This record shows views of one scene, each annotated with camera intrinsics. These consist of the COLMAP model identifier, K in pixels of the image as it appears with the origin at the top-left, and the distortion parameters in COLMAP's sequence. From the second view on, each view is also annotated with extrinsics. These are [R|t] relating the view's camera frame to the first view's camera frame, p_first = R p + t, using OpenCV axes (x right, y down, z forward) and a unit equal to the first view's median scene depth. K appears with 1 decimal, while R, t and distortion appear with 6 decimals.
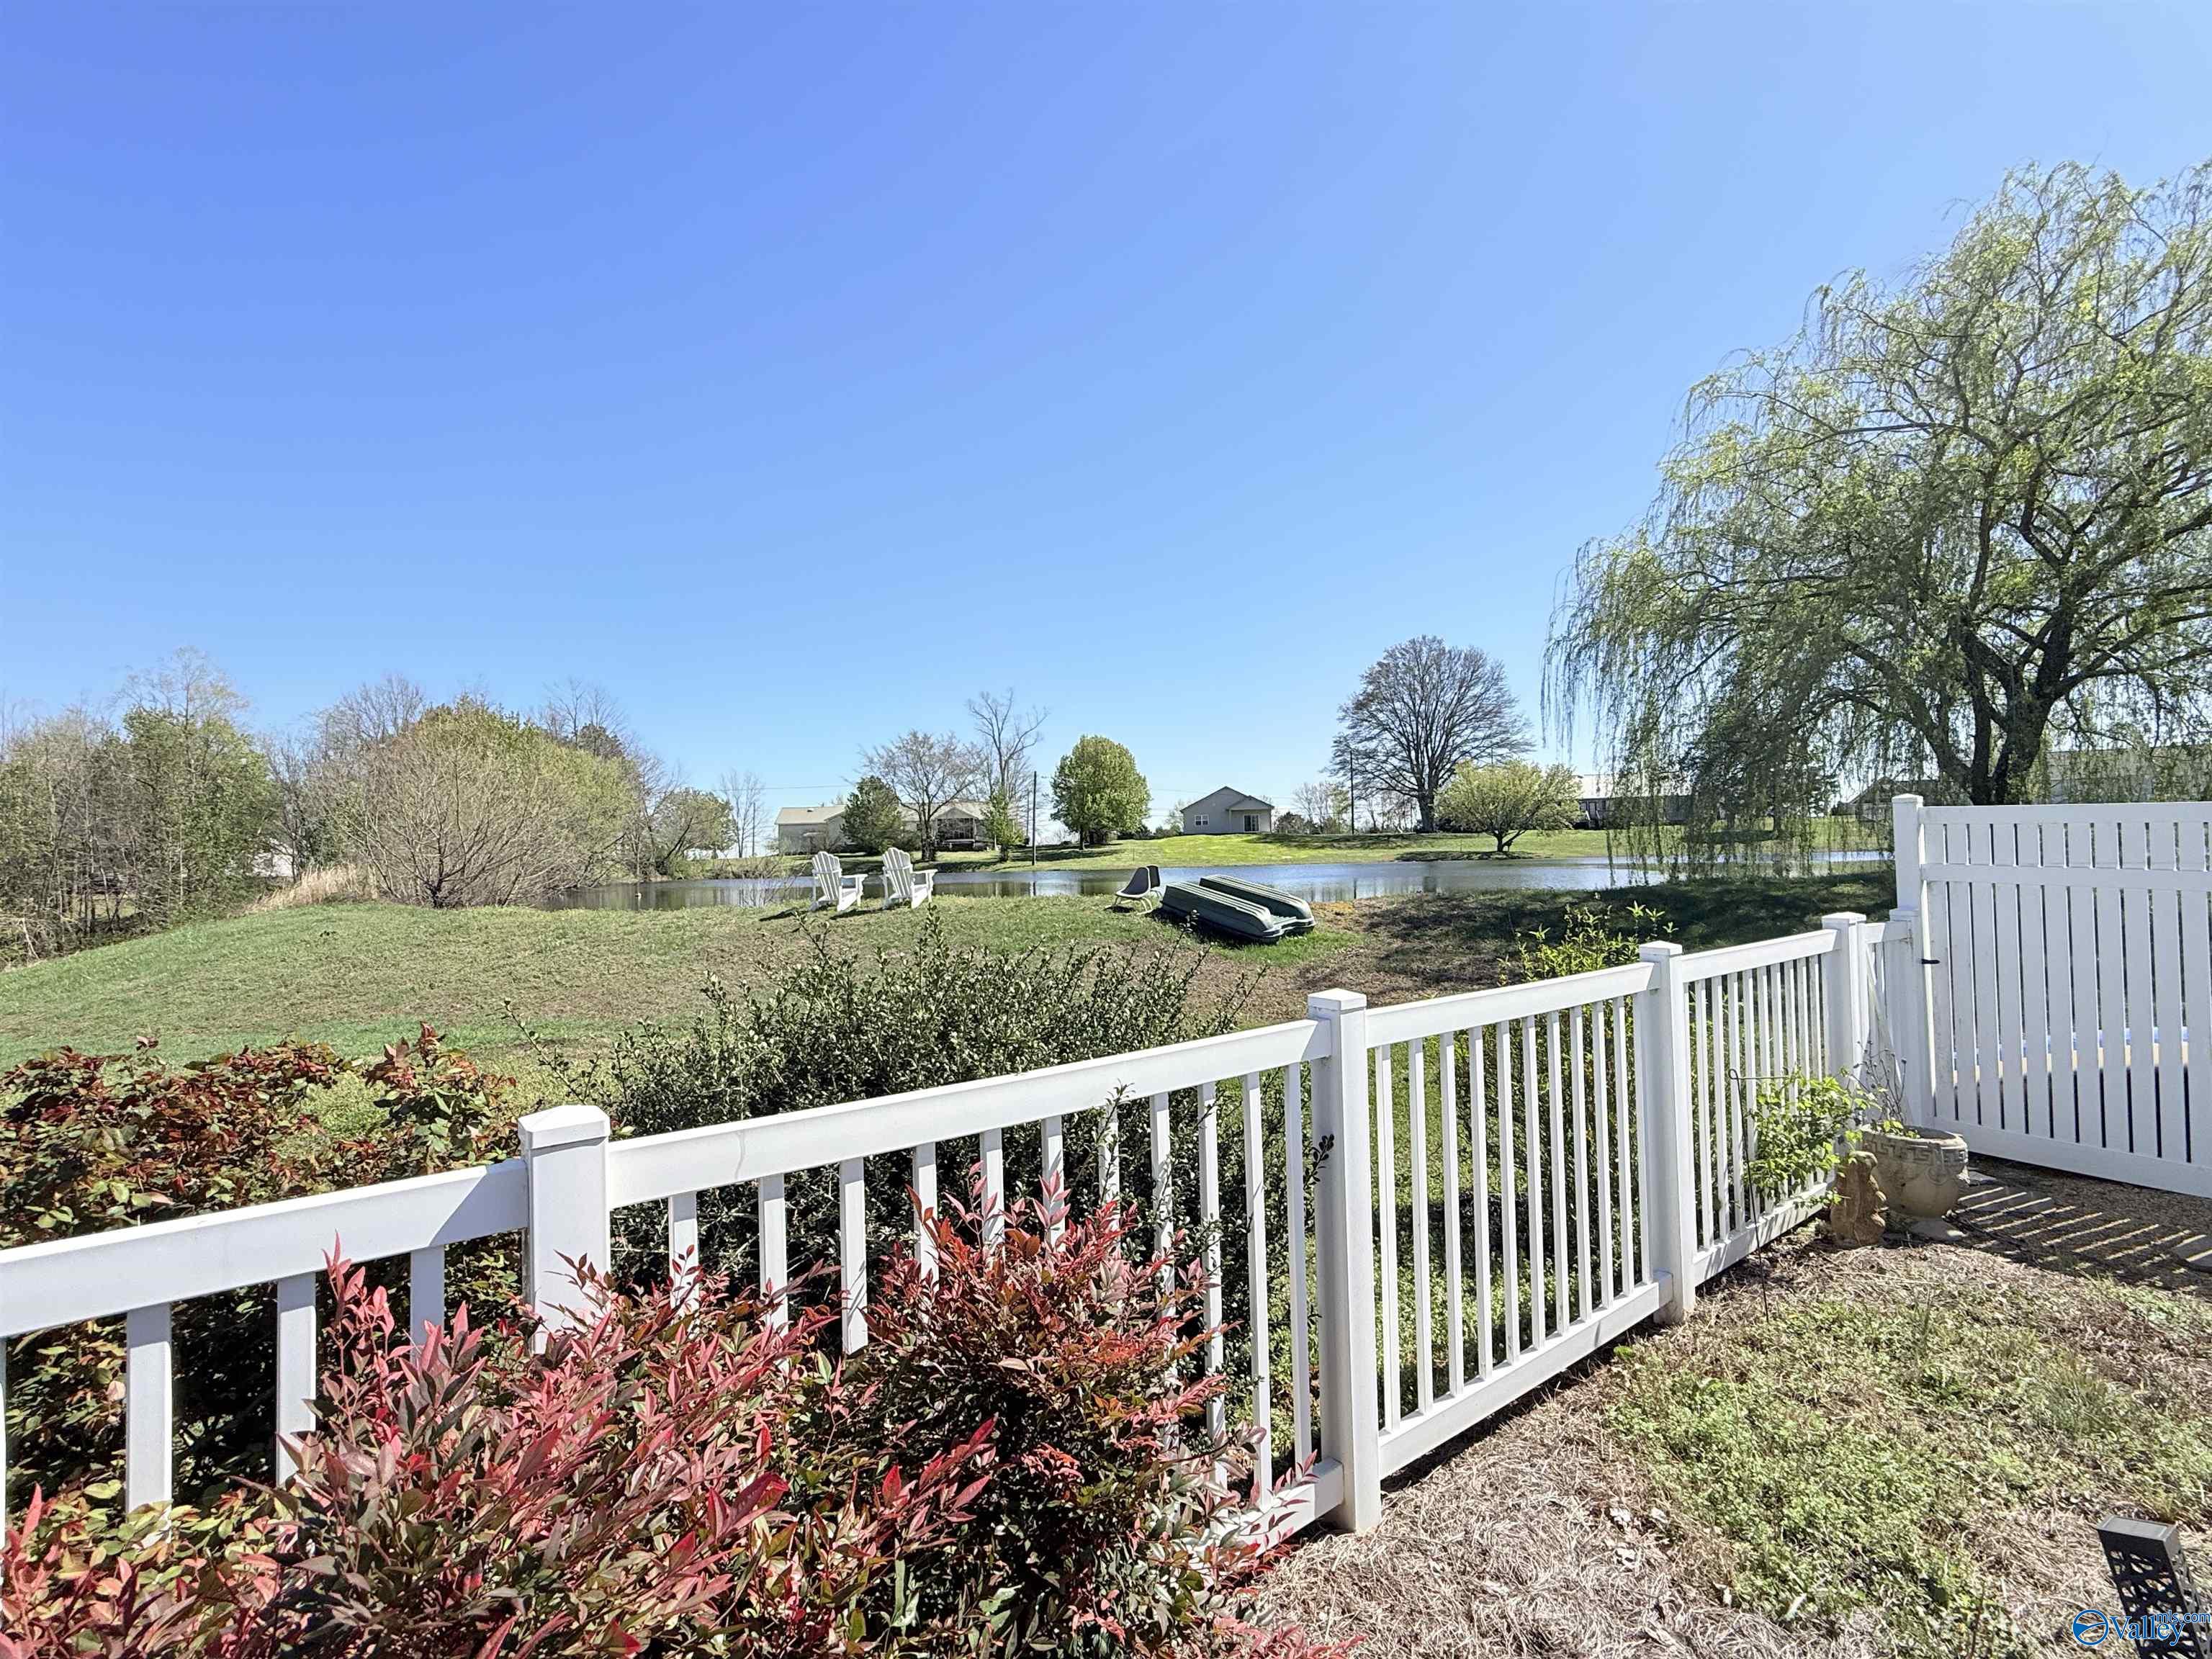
lens RADIAL K [[1001.4, 0, 1099.5], [0, 1001.4, 842.5], [0, 0, 1]] dist [-0.002194, -0.000133]
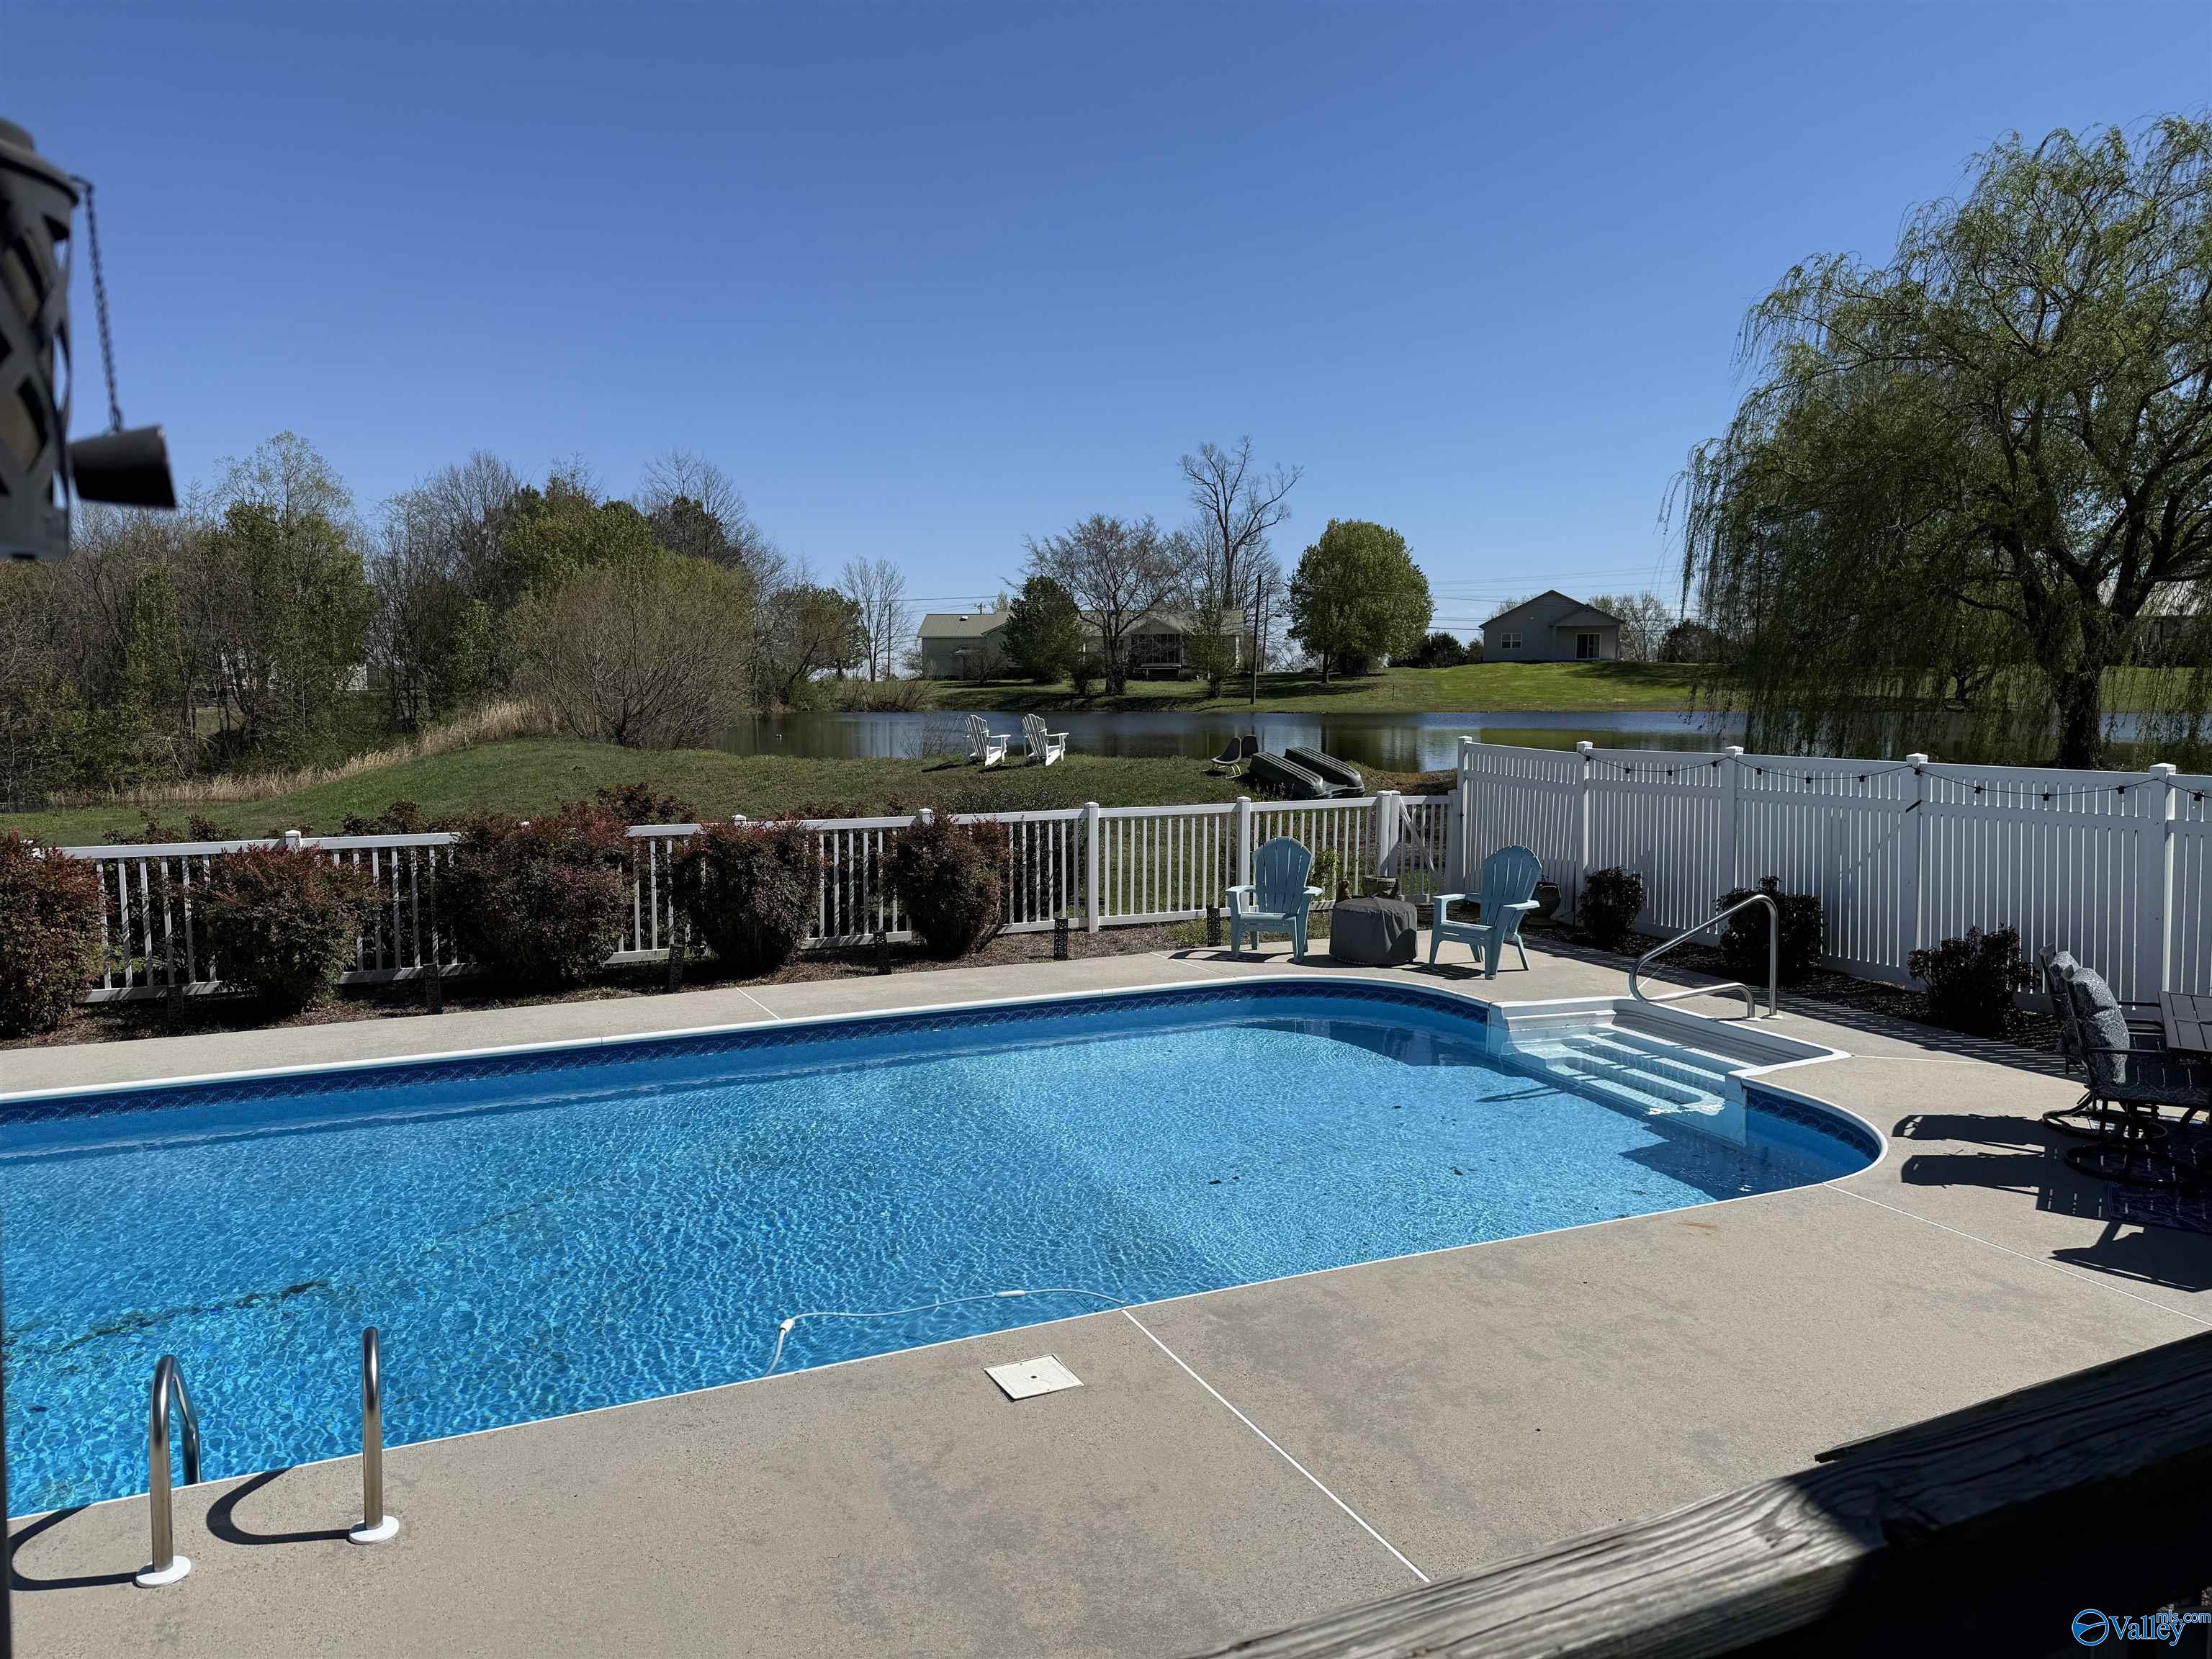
lens RADIAL K [[1524.1, 0, 1101.9], [0, 1524.1, 881.4], [0, 0, 1]] dist [0.128653, -0.158949]
pose [[0.981479, 0.048357, -0.185366, 0.033945], [-0.020675, 0.988703, 0.148457, -0.010577], [0.190451, -0.141876, 0.971391, -0.117913]]
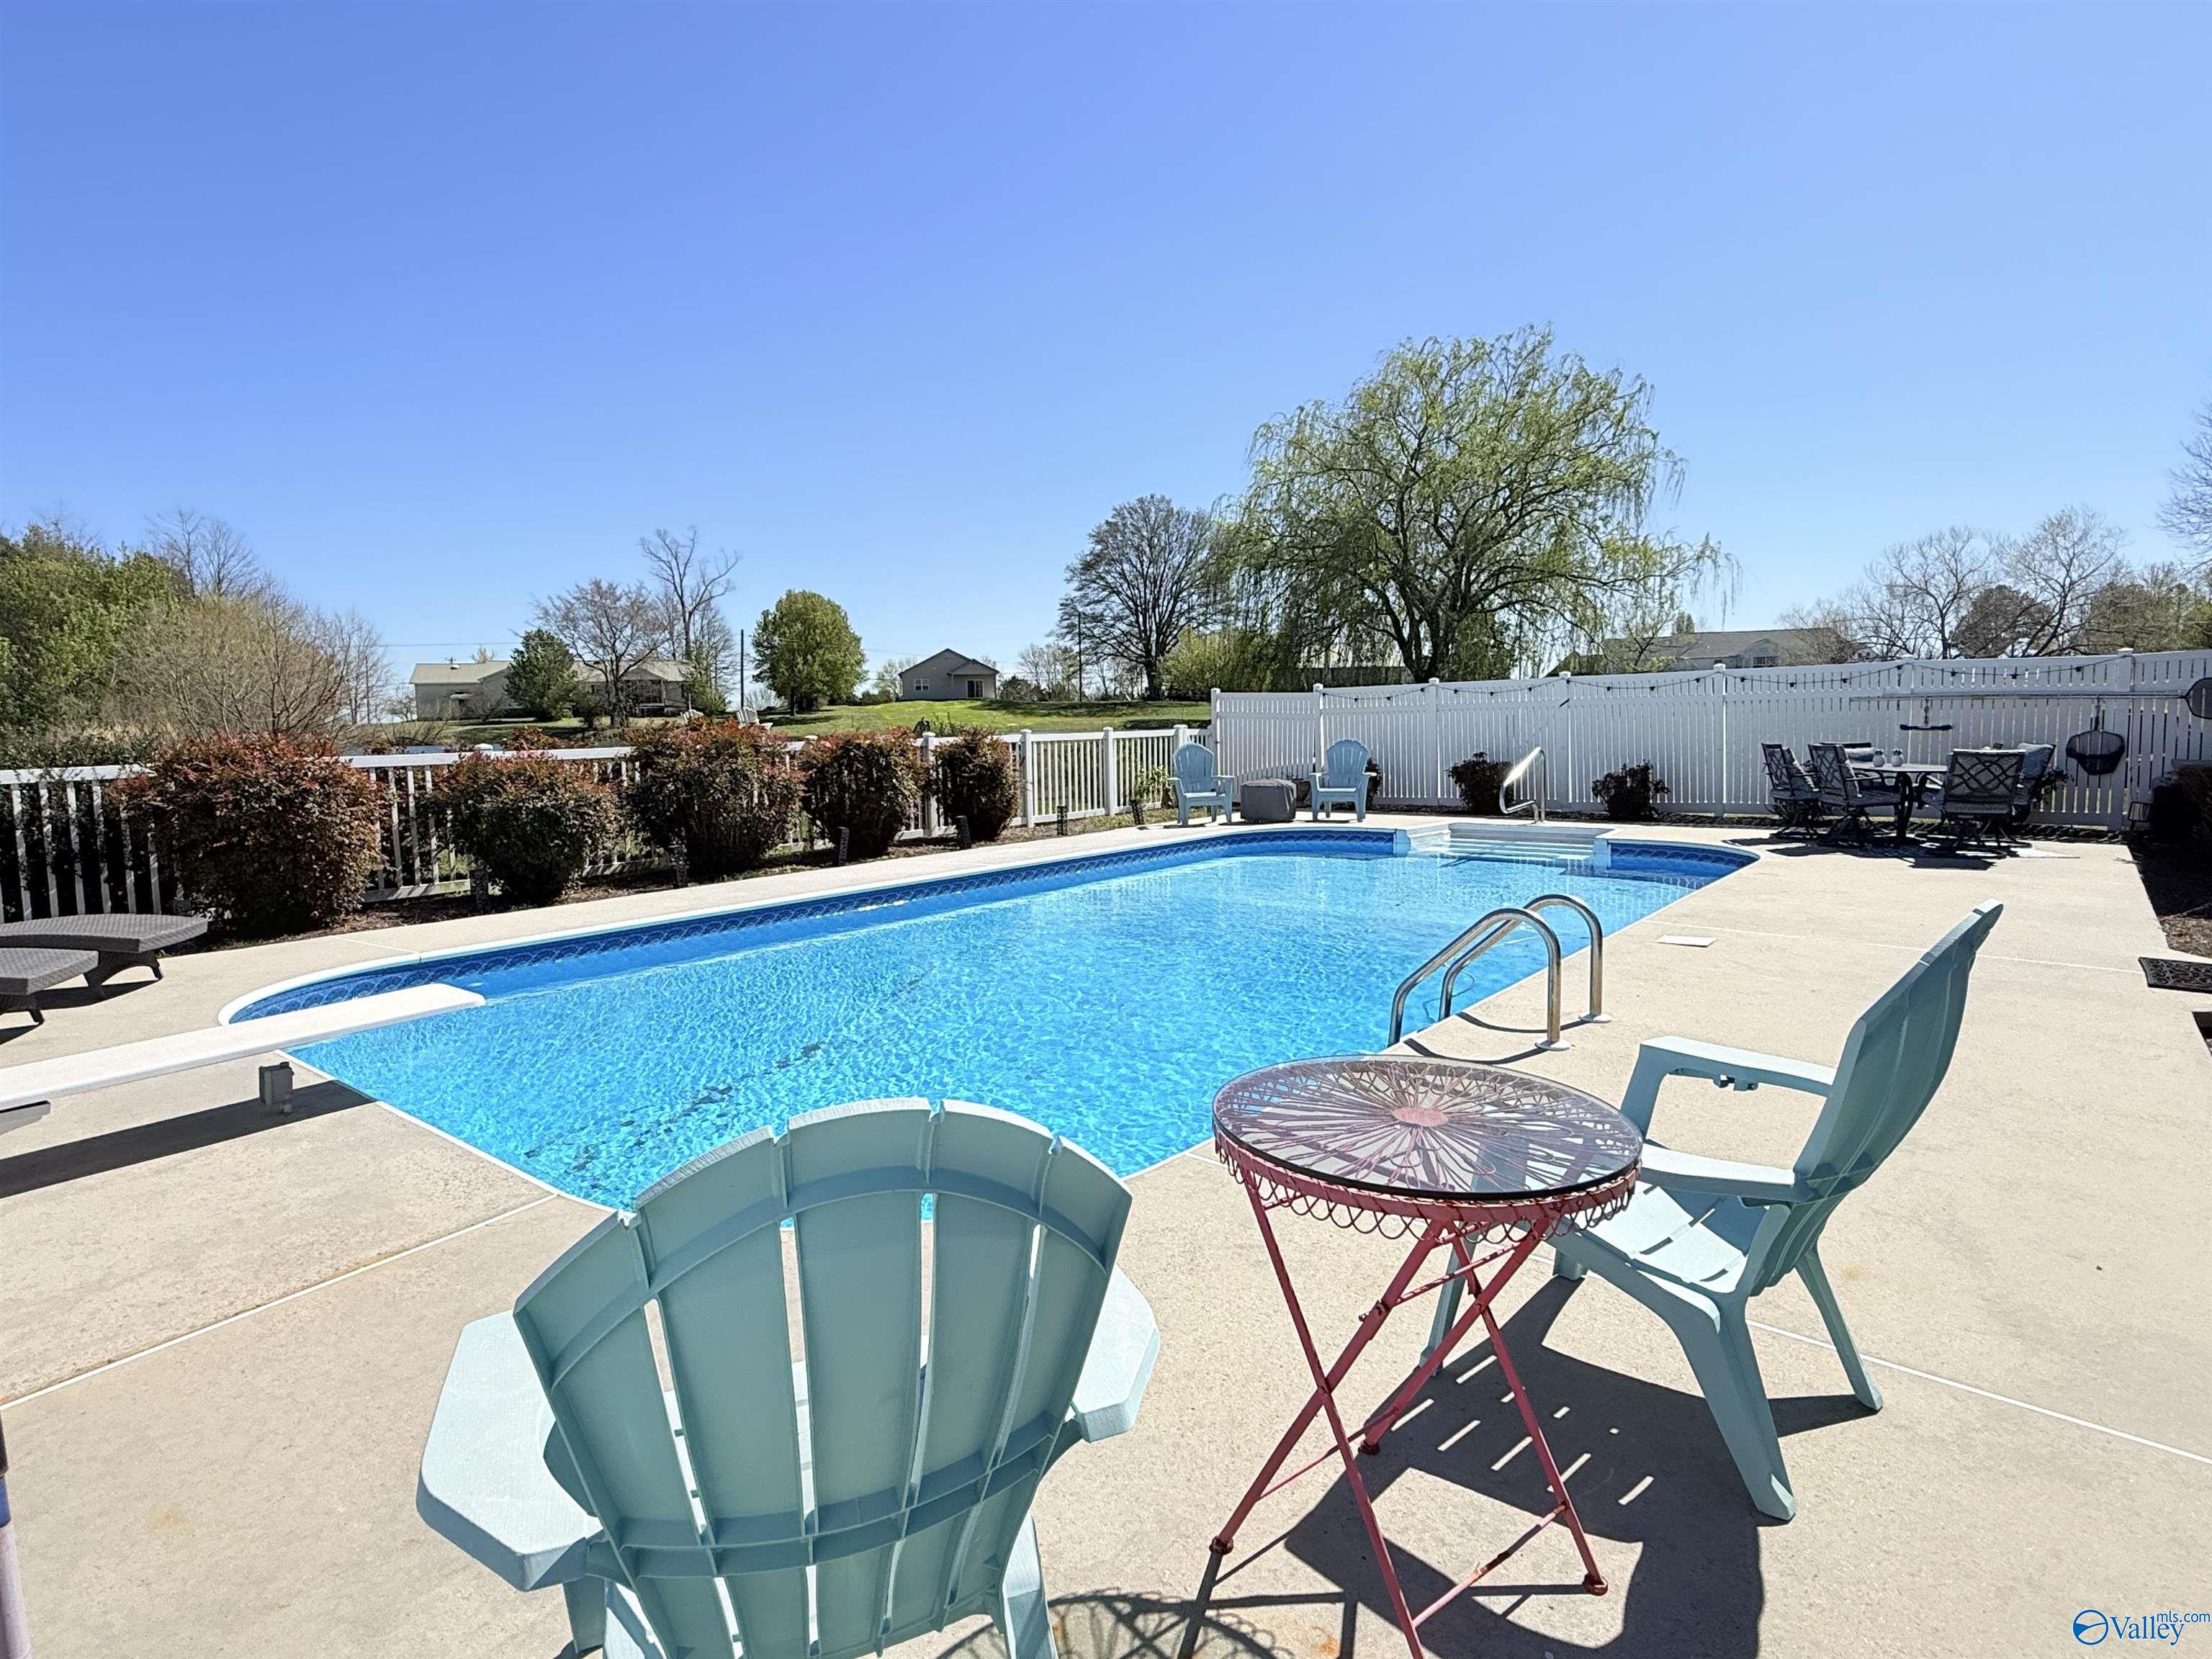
lens RADIAL K [[1193.1, 0, 1102.7], [0, 1193.1, 833.2], [0, 0, 1]] dist [0.004254, 0.000087]
pose [[0.966247, -0.020418, 0.256806, -0.023777], [-0.005934, 0.994826, 0.101424, 0.001252], [-0.257548, -0.099524, 0.961126, -0.124395]]
